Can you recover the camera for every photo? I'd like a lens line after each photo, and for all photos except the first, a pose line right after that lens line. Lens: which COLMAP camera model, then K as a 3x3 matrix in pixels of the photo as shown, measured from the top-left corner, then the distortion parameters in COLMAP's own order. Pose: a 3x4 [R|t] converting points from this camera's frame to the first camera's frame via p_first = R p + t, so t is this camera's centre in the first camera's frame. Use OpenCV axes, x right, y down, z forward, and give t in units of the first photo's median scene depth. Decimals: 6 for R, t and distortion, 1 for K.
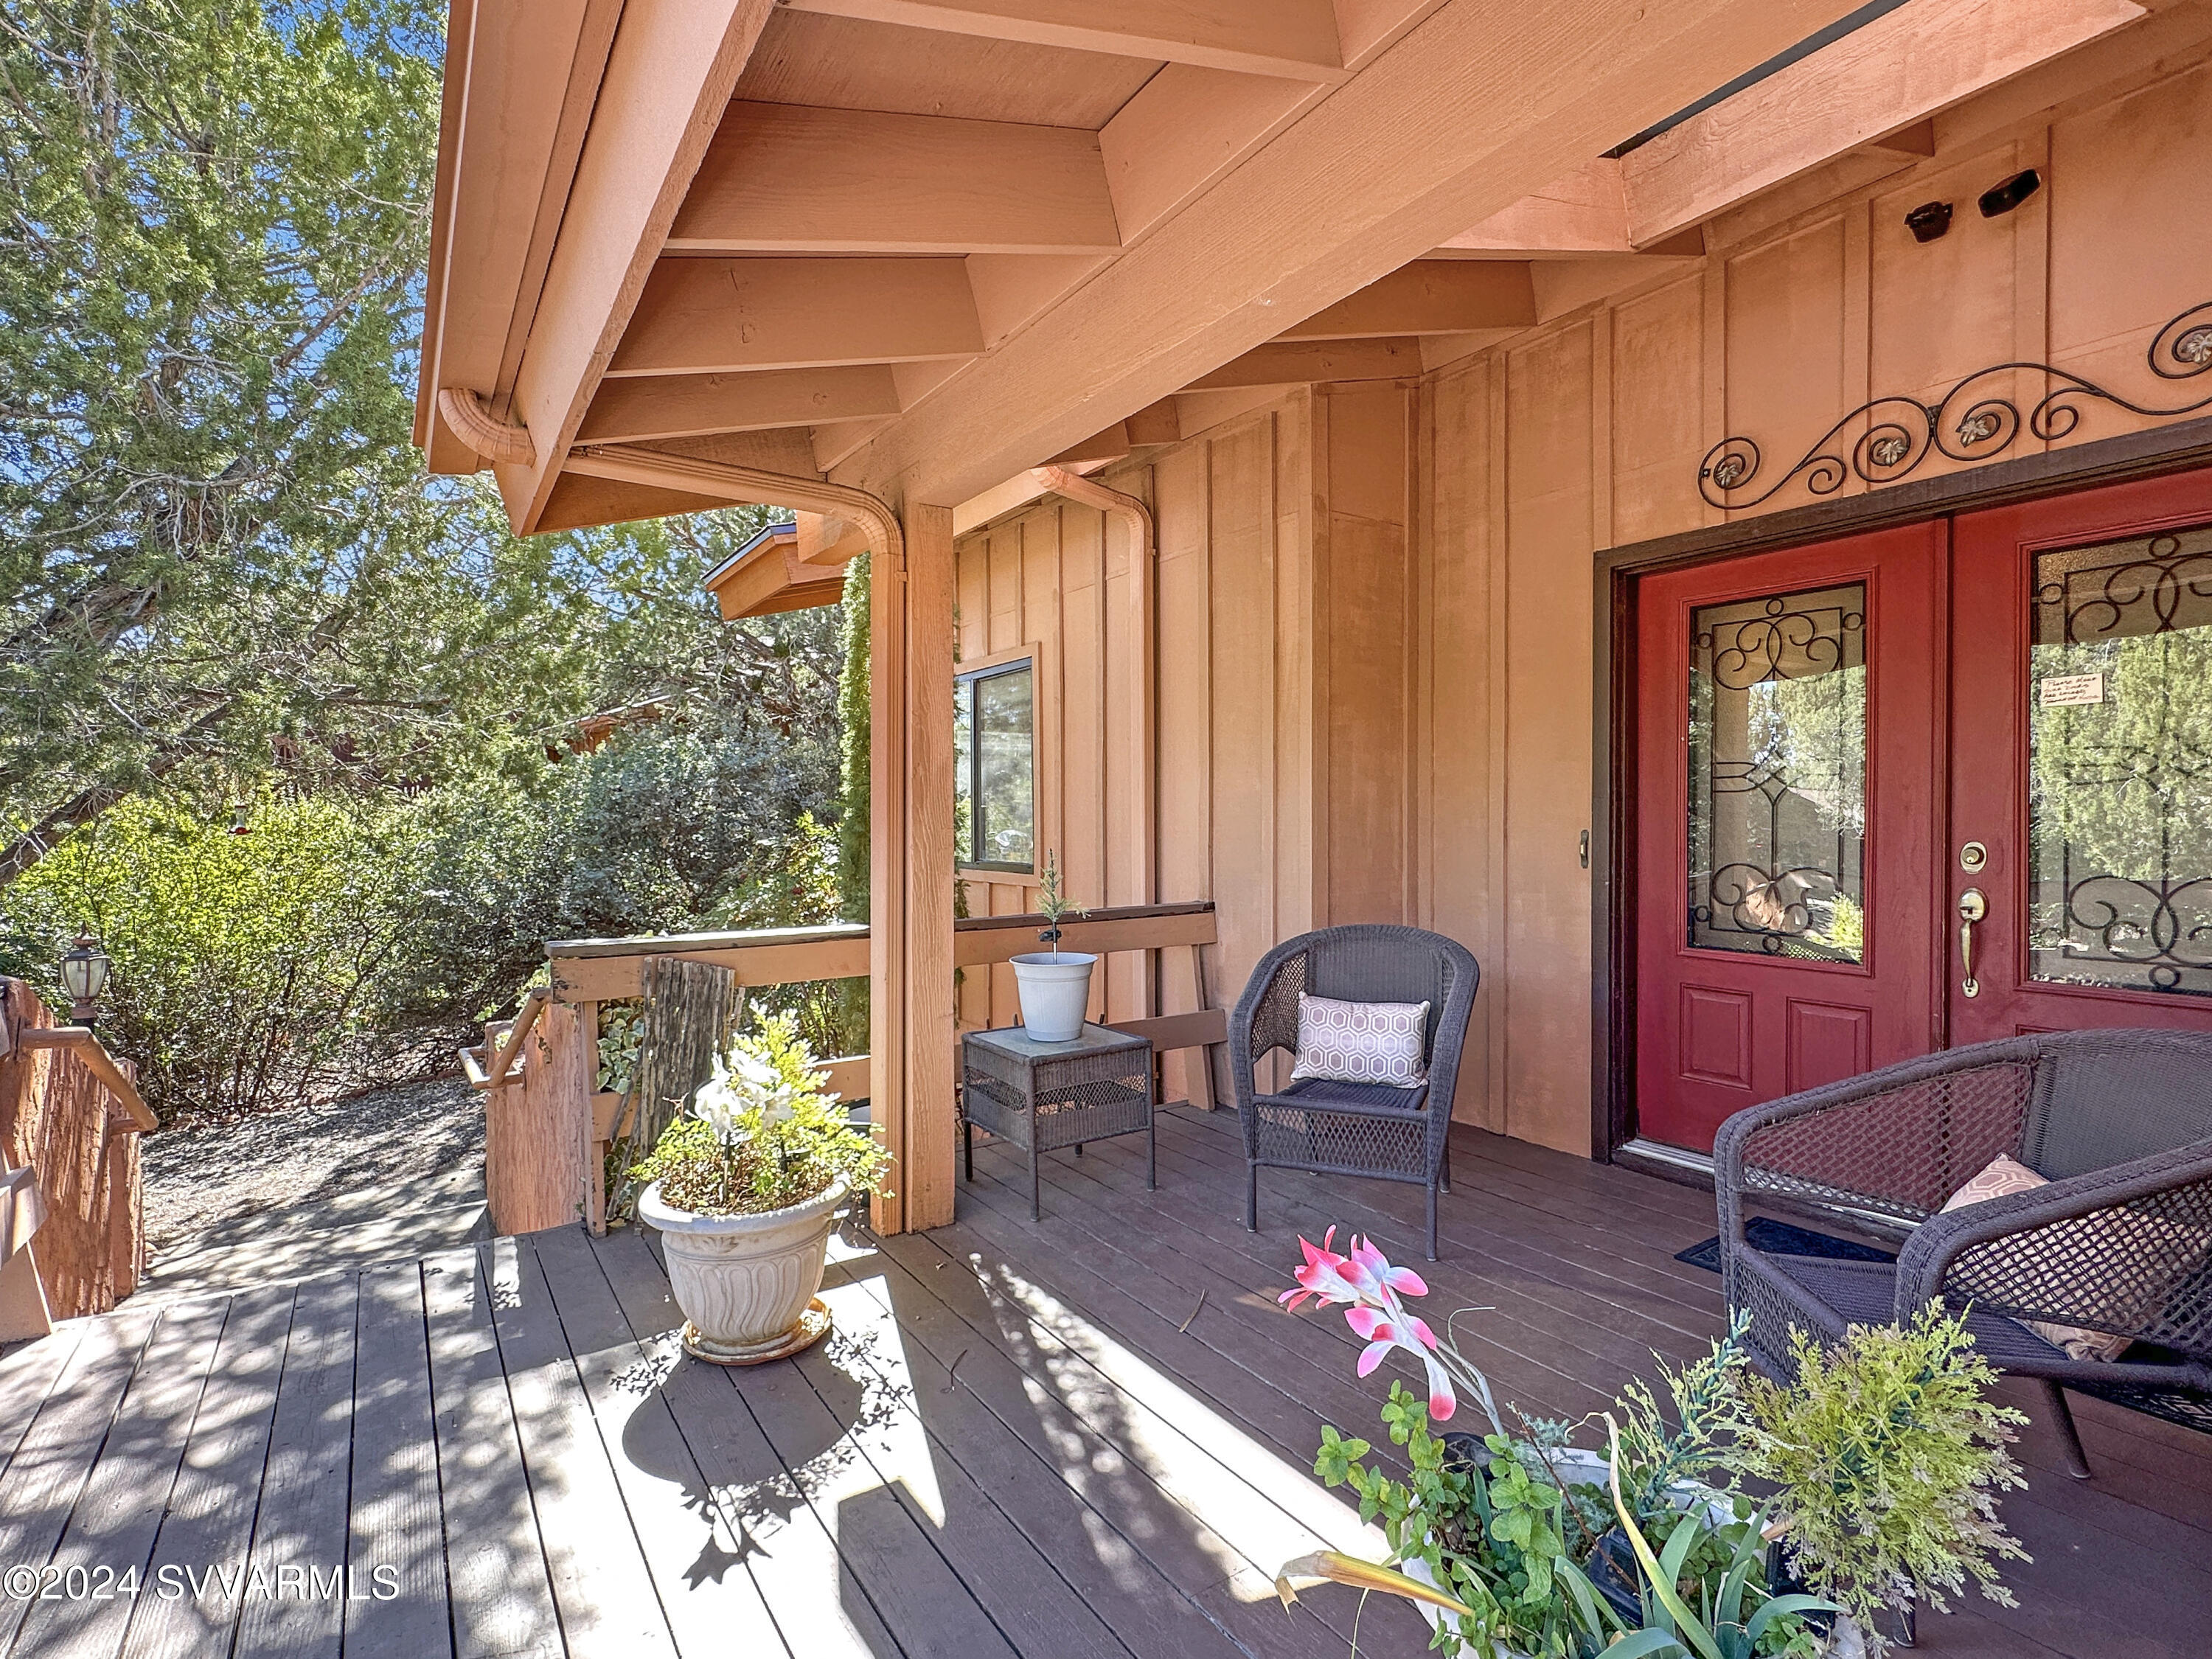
lens RADIAL K [[1099.5, 0, 1093.9], [0, 1099.5, 813.9], [0, 0, 1]] dist [-0.002558, -0.000222]
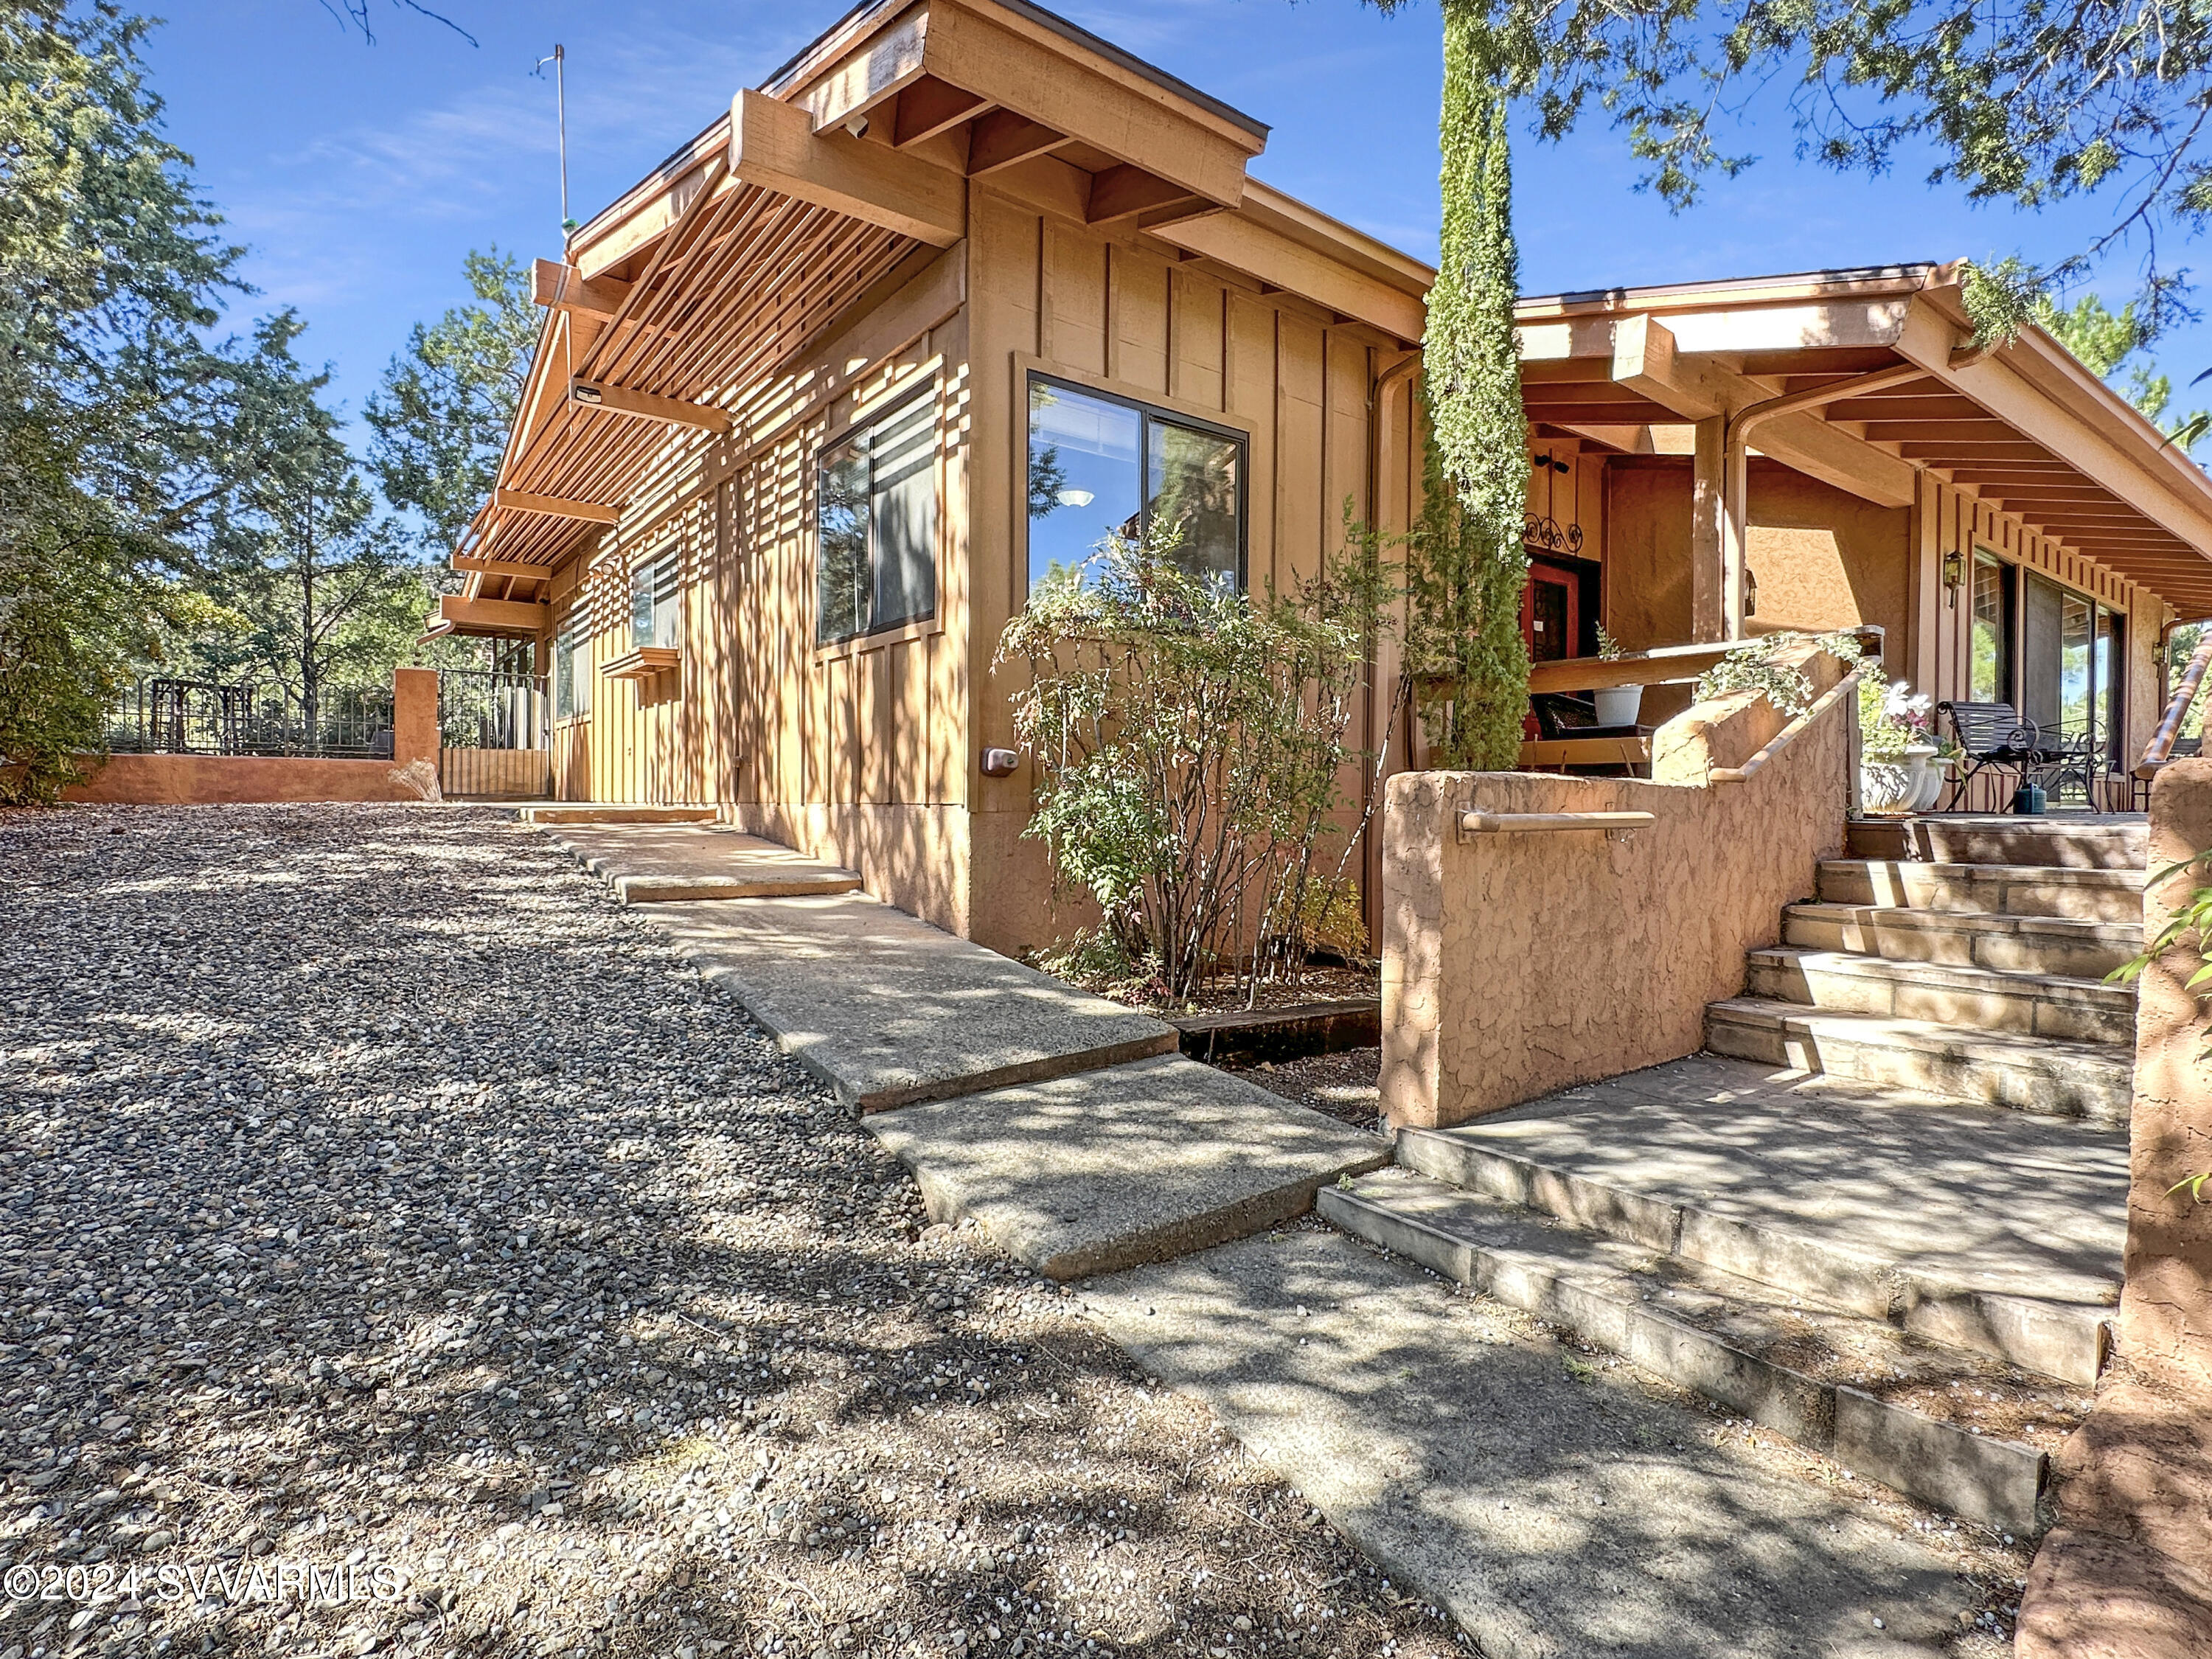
lens RADIAL K [[1099.5, 0, 1093.9], [0, 1099.5, 813.9], [0, 0, 1]] dist [-0.002558, -0.000222]
pose [[-0.065974, -0.001370, 0.997820, -1.167488], [0.006296, 0.999979, 0.001789, 0.226767], [-0.997801, 0.006400, -0.065964, 1.322998]]
